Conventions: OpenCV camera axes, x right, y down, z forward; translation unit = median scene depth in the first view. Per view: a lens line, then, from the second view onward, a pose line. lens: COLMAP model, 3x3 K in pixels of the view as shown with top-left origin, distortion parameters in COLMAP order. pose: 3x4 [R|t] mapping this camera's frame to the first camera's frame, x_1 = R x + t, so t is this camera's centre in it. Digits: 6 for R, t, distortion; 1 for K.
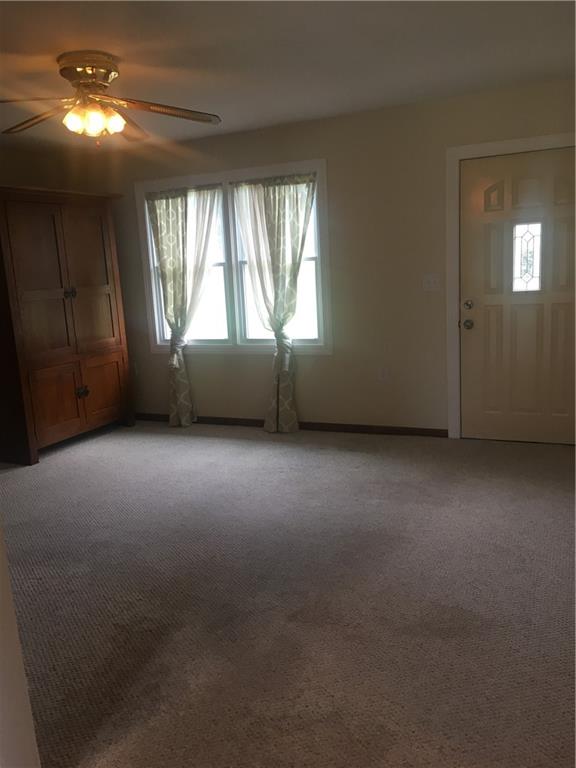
lens RADIAL K [[655.2, 0, 288.0], [0, 655.2, 384.0], [0, 0, 1]] dist [0.083067, -0.104007]
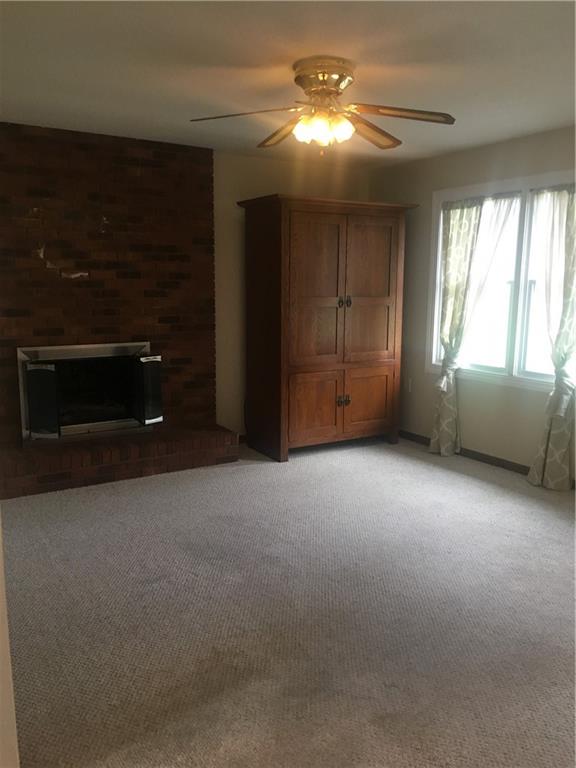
lens RADIAL K [[655.2, 0, 288.0], [0, 655.2, 384.0], [0, 0, 1]] dist [0.083067, -0.104007]
pose [[0.835716, 0.148598, -0.528676, 0.141264], [-0.154716, 0.987409, 0.032967, -0.032957], [0.526918, 0.054244, 0.848183, 0.108012]]
